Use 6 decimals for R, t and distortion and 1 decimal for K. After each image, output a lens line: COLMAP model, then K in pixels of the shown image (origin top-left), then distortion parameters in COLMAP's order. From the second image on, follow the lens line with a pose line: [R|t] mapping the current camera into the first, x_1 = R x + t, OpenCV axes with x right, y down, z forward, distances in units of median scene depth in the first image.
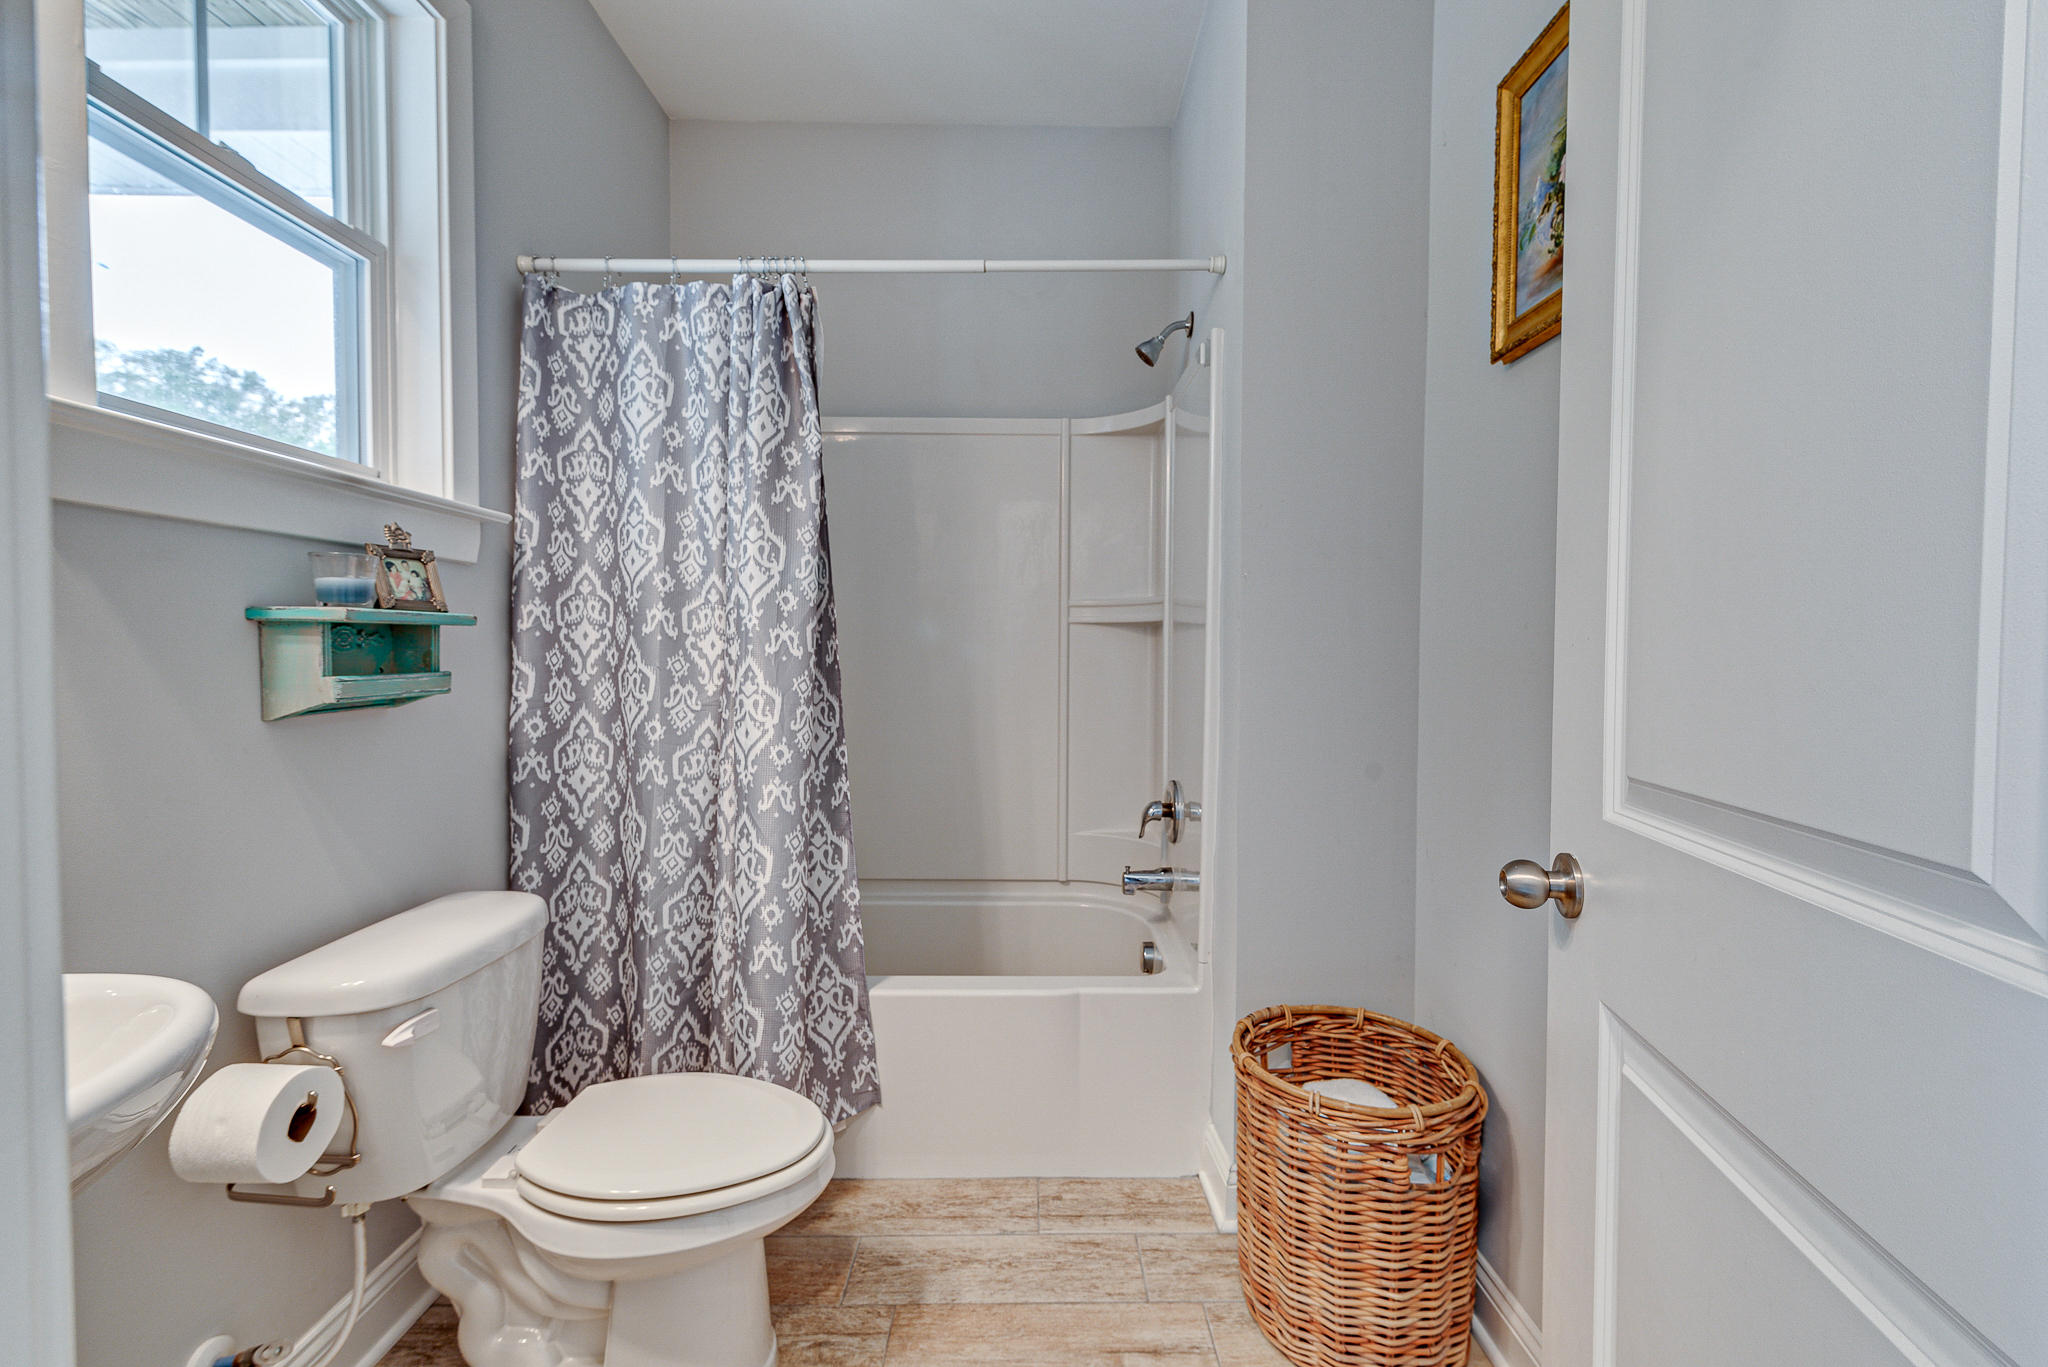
lens RADIAL K [[887.3, 0, 1029.6], [0, 887.3, 666.6], [0, 0, 1]] dist [0.015505, -0.000402]
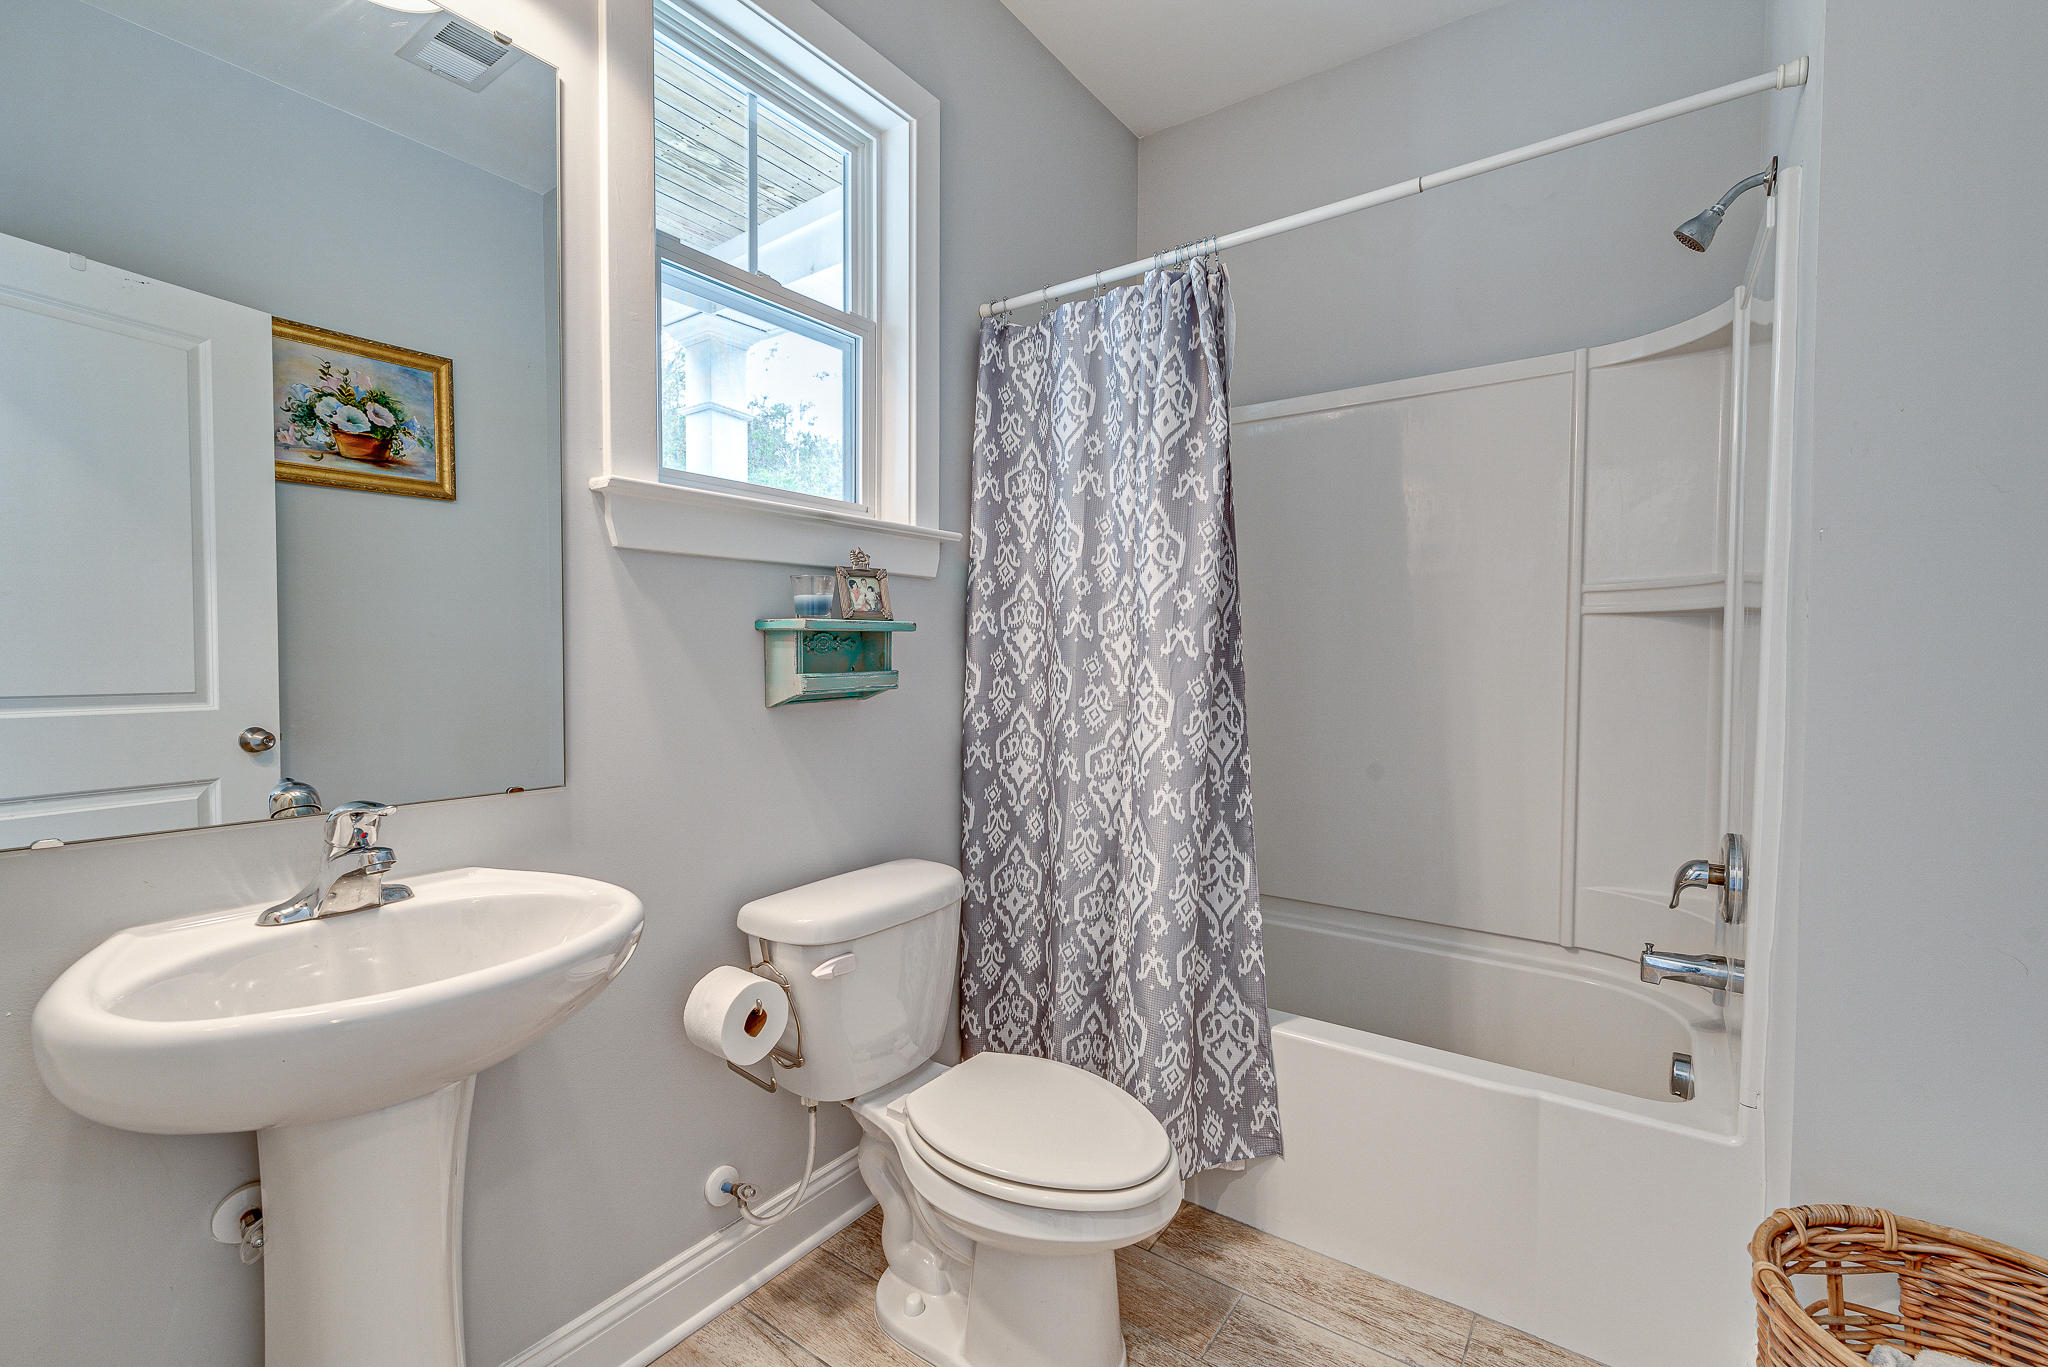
lens RADIAL K [[894.9, 0, 1033.0], [0, 894.9, 668.7], [0, 0, 1]] dist [0.004317, 0.000063]
pose [[0.809673, 0.006921, -0.586841, 0.156865], [-0.006211, 0.999976, 0.003225, -0.001553], [0.586848, 0.001034, 0.809696, 0.121558]]
